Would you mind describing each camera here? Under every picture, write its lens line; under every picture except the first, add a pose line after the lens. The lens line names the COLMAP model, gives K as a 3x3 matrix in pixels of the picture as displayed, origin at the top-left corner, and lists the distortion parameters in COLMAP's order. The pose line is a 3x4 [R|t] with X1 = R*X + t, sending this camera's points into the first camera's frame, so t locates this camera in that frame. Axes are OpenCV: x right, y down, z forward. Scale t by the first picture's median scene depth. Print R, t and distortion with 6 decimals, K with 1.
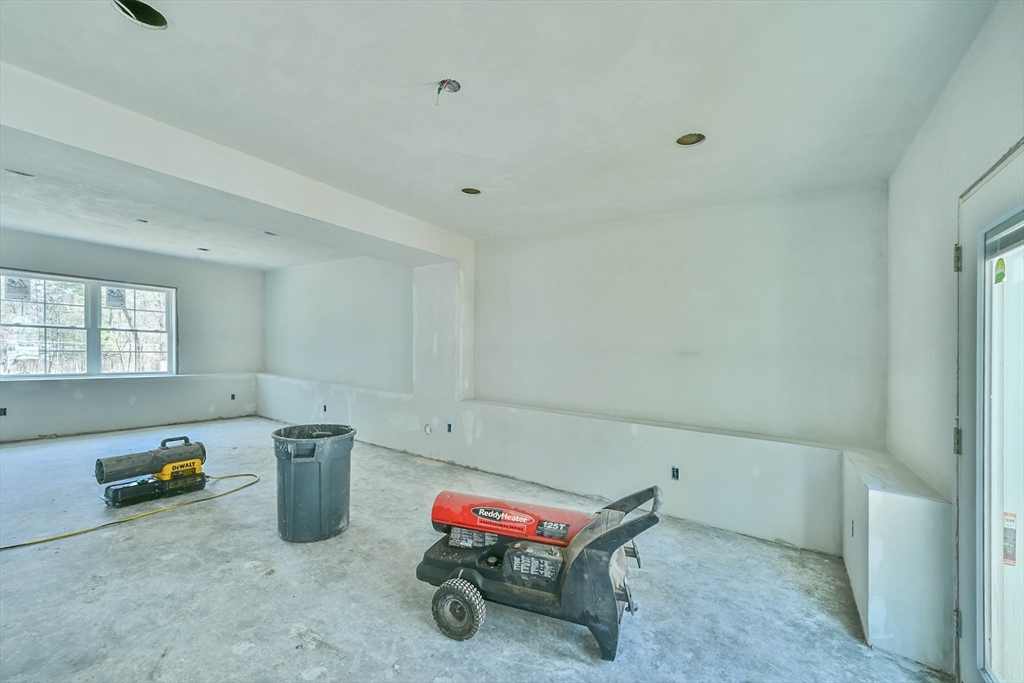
lens RADIAL K [[407.9, 0, 492.0], [0, 407.9, 337.2], [0, 0, 1]] dist [-0.000109, 0.000128]
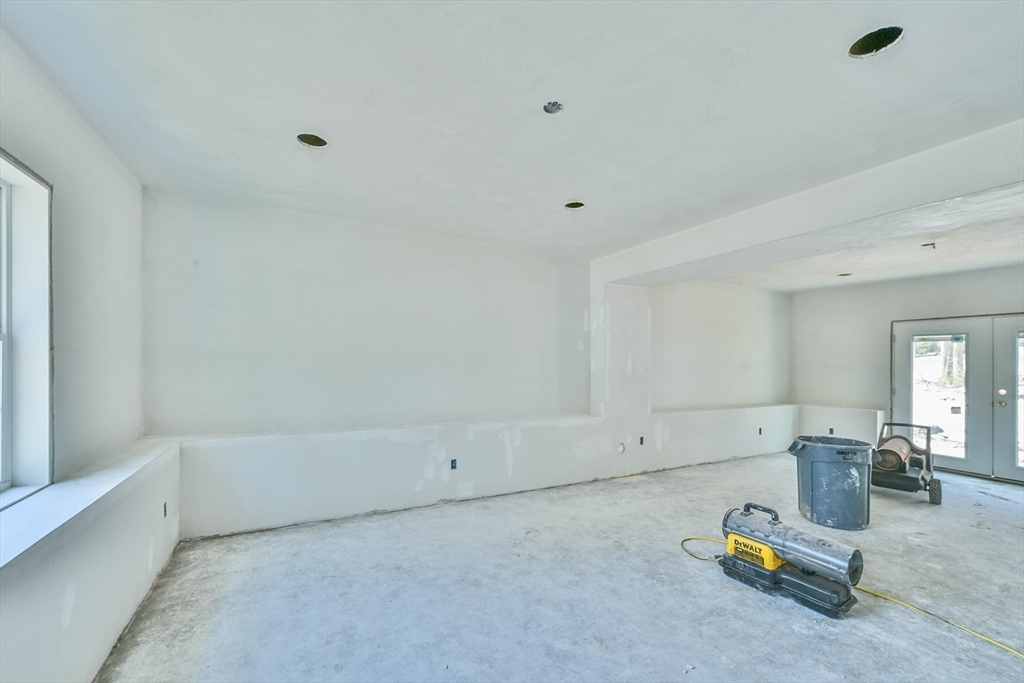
lens RADIAL K [[424.6, 0, 512.7], [0, 424.6, 341.2], [0, 0, 1]] dist [0.000691, 0.000208]
pose [[0.452382, 0.015719, 0.891685, -1.328754], [-0.026823, 0.999632, -0.004014, -0.026192], [-0.891421, -0.022102, 0.452638, 0.850444]]
